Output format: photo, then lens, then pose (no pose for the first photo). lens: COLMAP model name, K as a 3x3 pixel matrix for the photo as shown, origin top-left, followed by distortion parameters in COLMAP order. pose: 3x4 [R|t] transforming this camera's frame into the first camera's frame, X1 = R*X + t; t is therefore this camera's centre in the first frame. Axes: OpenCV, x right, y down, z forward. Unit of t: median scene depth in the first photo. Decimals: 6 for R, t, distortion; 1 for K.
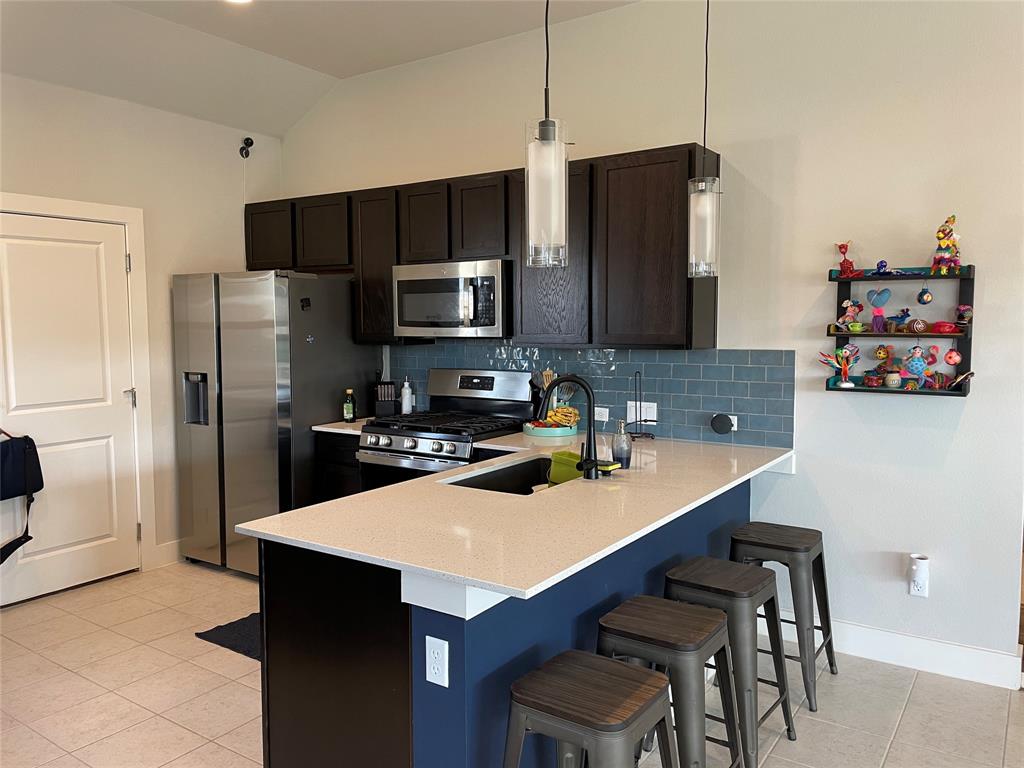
lens RADIAL K [[774.1, 0, 512.0], [0, 774.1, 384.0], [0, 0, 1]] dist [-0.002454, -0.001100]
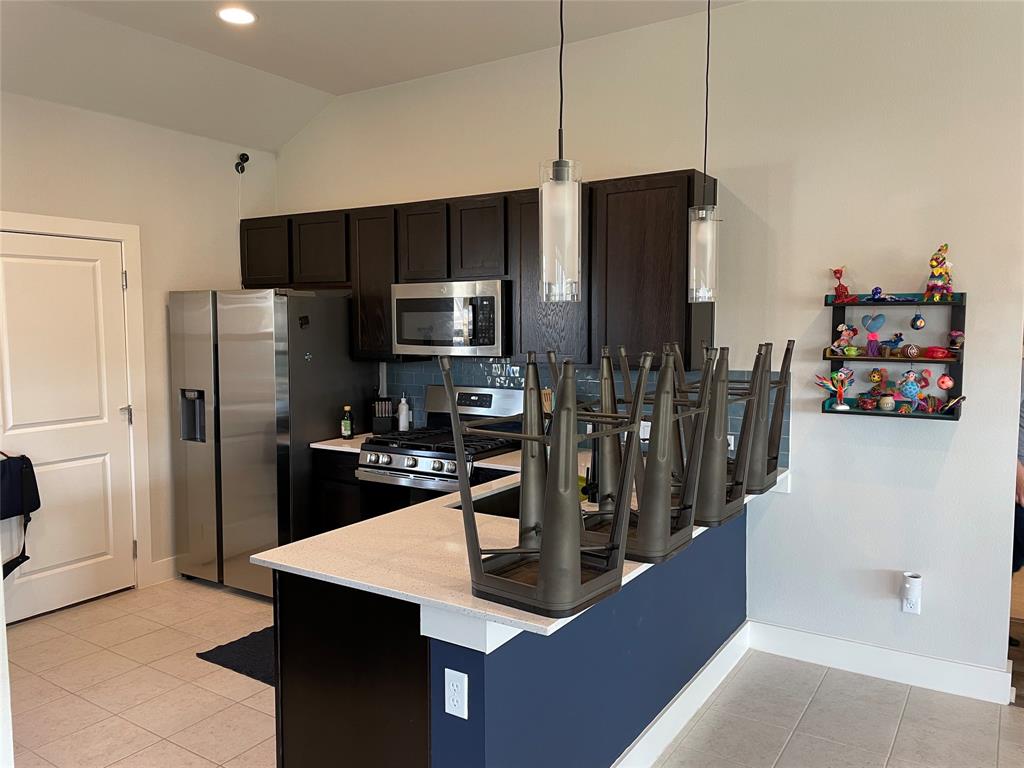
lens RADIAL K [[775.5, 0, 512.0], [0, 775.5, 384.0], [0, 0, 1]] dist [0.001064, -0.008330]
pose [[0.999708, -0.000208, 0.024161, -0.023781], [0.000223, 1.000000, -0.000599, -0.024395], [-0.024161, 0.000604, 0.999708, -0.012239]]
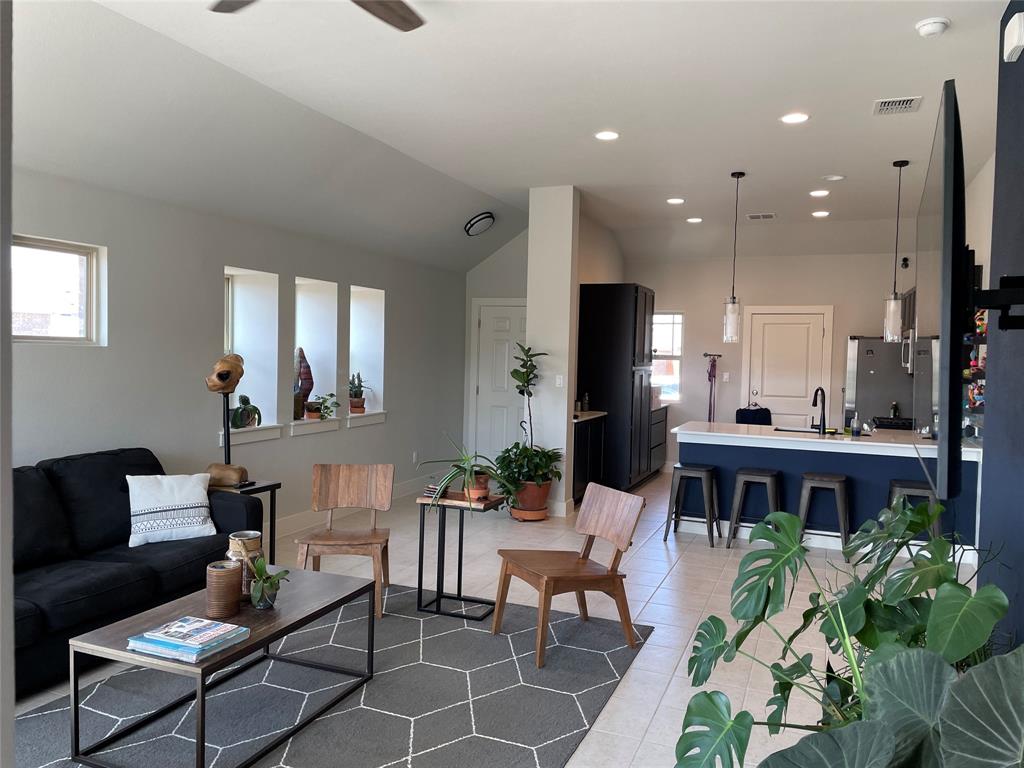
lens RADIAL K [[775.5, 0, 512.0], [0, 775.5, 384.0], [0, 0, 1]] dist [0.001064, -0.008330]
pose [[0.221662, 0.049679, -0.973857, 1.499461], [-0.099433, 0.994647, 0.028107, 0.004951], [0.970041, 0.090604, 0.225416, -0.287669]]
